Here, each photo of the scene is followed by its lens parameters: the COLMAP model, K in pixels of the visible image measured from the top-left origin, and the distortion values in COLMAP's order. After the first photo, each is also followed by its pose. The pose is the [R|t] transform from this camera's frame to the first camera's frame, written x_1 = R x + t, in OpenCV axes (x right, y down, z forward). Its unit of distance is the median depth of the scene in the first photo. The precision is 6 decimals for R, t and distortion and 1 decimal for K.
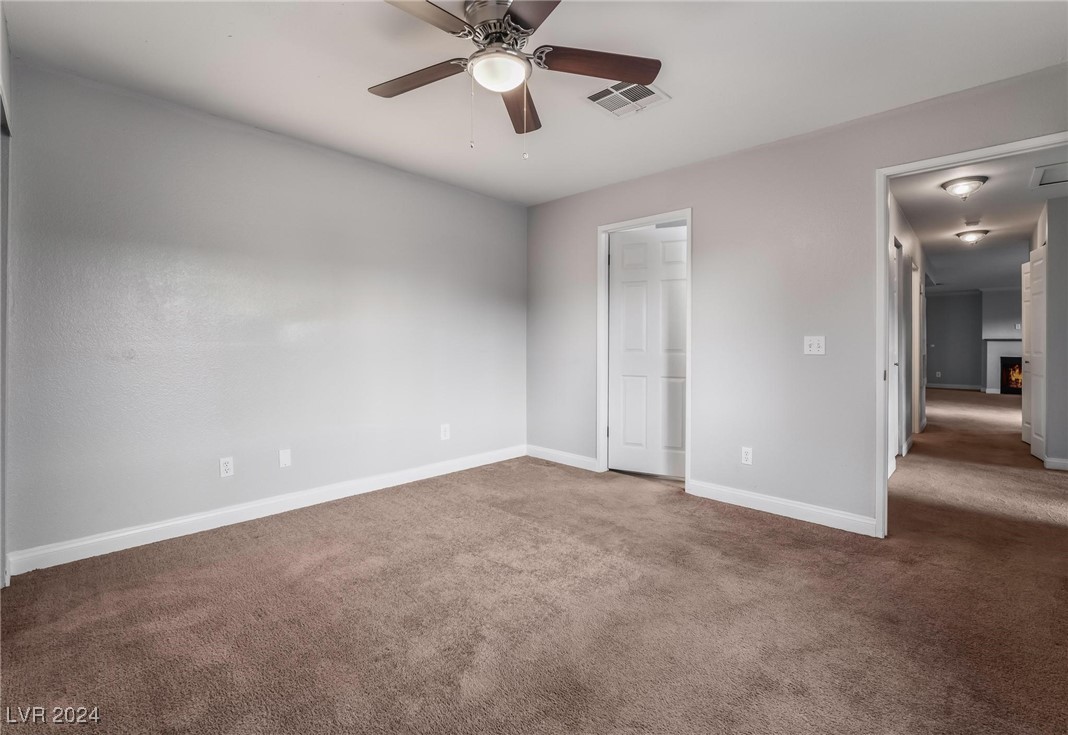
lens RADIAL K [[471.7, 0, 549.9], [0, 471.7, 344.3], [0, 0, 1]] dist [-0.001393, -0.000066]
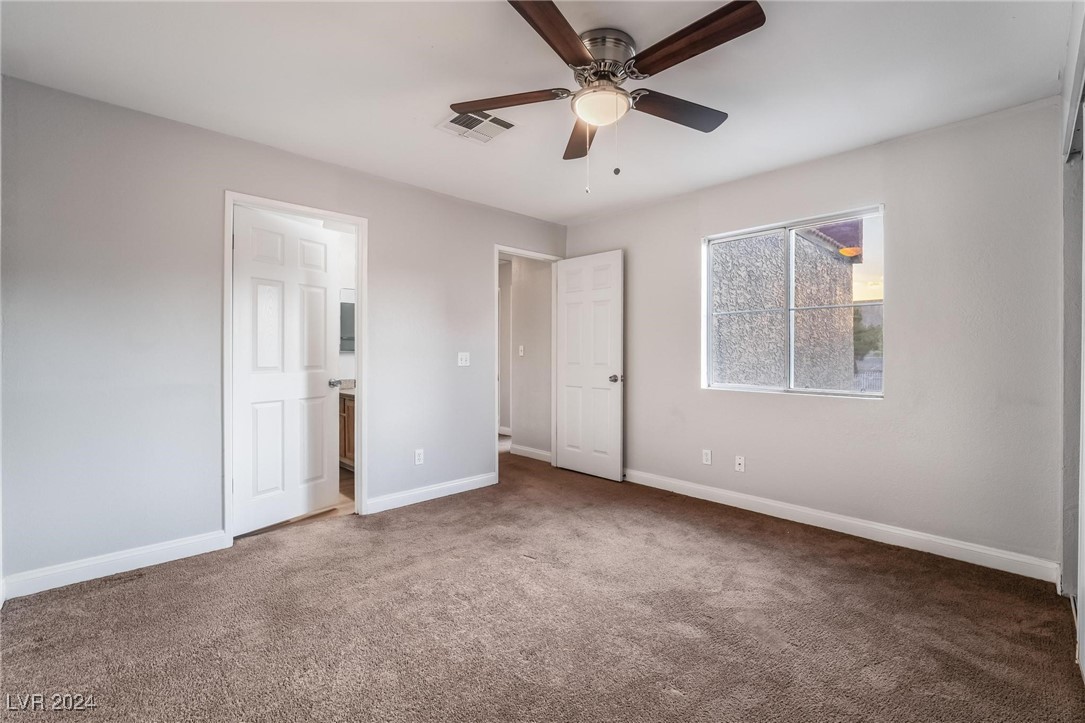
lens RADIAL K [[464.3, 0, 544.8], [0, 464.3, 354.9], [0, 0, 1]] dist [-0.013800, 0.001541]
pose [[0.070749, -0.004592, 0.997484, -0.774766], [0.004235, 0.999982, 0.004303, -0.015480], [-0.997485, 0.003920, 0.070767, 0.707318]]
